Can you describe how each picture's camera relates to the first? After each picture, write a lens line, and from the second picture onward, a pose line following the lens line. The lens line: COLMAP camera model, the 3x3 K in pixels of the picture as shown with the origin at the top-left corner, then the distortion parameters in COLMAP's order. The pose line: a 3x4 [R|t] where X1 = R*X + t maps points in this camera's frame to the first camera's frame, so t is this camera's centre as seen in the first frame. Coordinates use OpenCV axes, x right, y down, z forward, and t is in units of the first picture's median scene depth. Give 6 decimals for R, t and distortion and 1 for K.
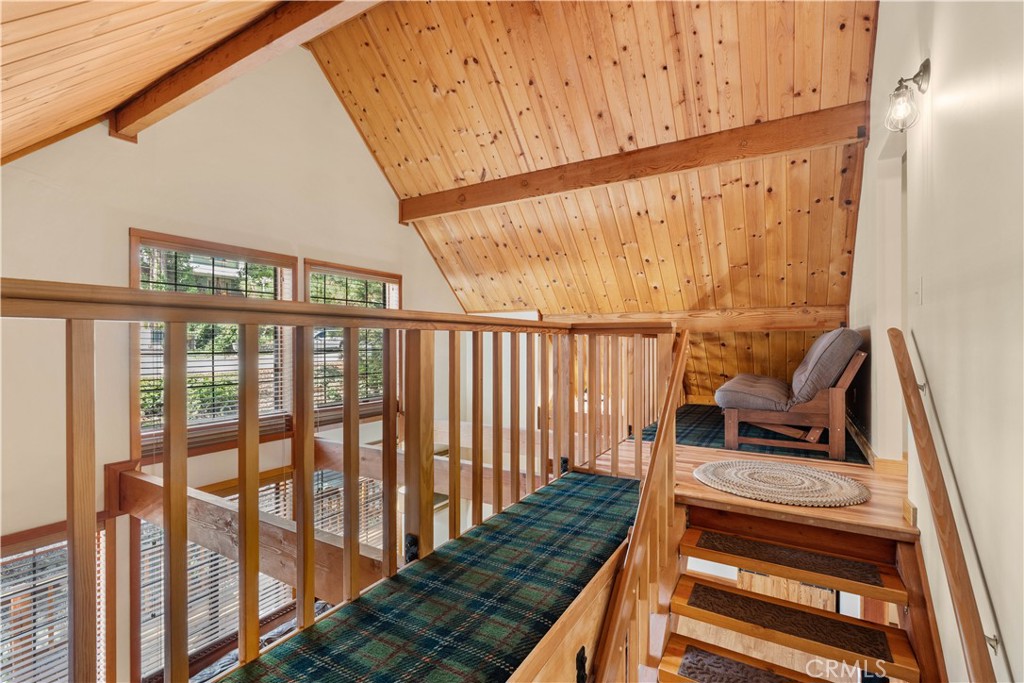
lens RADIAL K [[452.0, 0, 505.6], [0, 452.0, 342.4], [0, 0, 1]] dist [-0.006889, 0.000343]
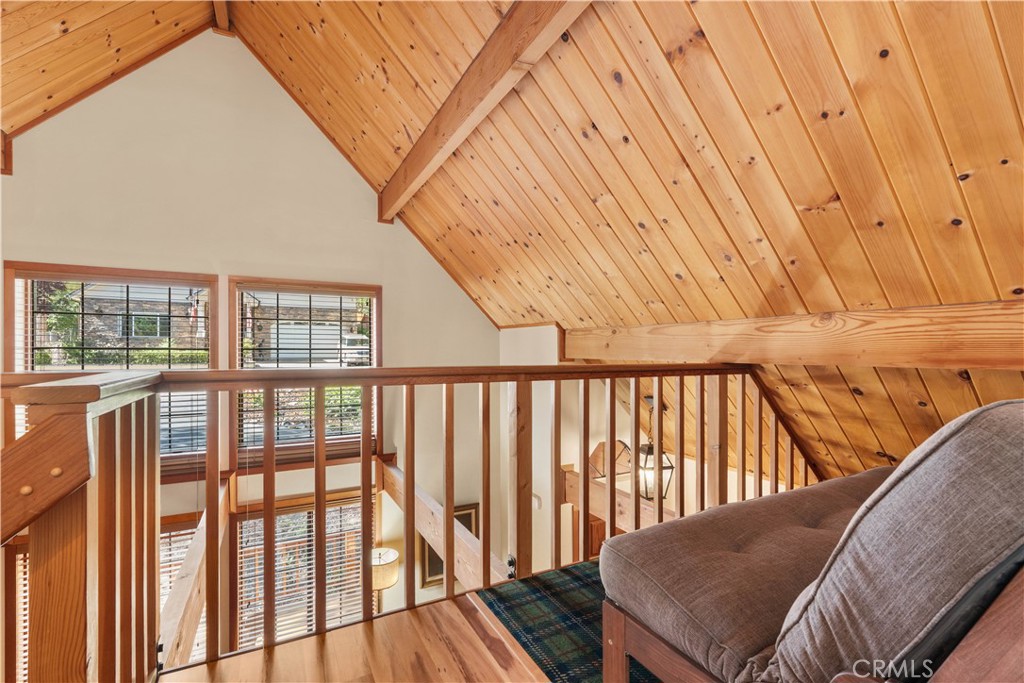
lens RADIAL K [[452.0, 0, 517.7], [0, 452.0, 345.2], [0, 0, 1]] dist [-0.006889, 0.000343]
pose [[0.870184, -0.005064, -0.492701, 0.436544], [0.000467, 0.999955, -0.009453, -0.039128], [0.492727, 0.007996, 0.870147, 0.476004]]
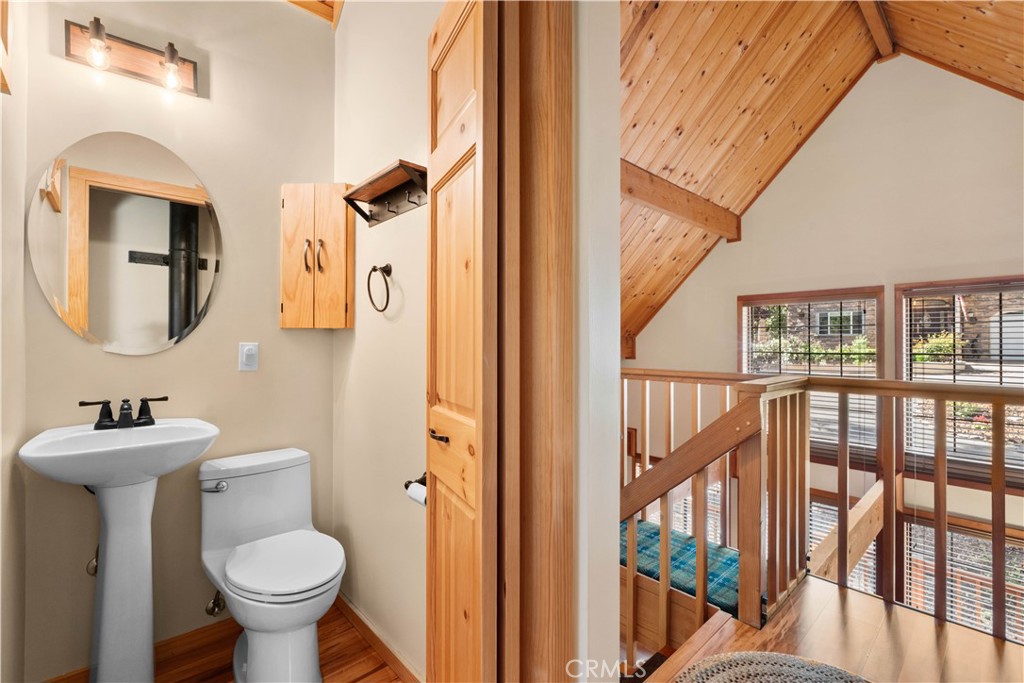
lens RADIAL K [[452.0, 0, 512.5], [0, 452.0, 342.5], [0, 0, 1]] dist [-0.006889, 0.000343]
pose [[-0.264442, -0.003241, -0.964396, 0.600078], [-0.007547, 0.999971, -0.001291, -0.056386], [0.964372, 0.006937, -0.264459, 0.450264]]
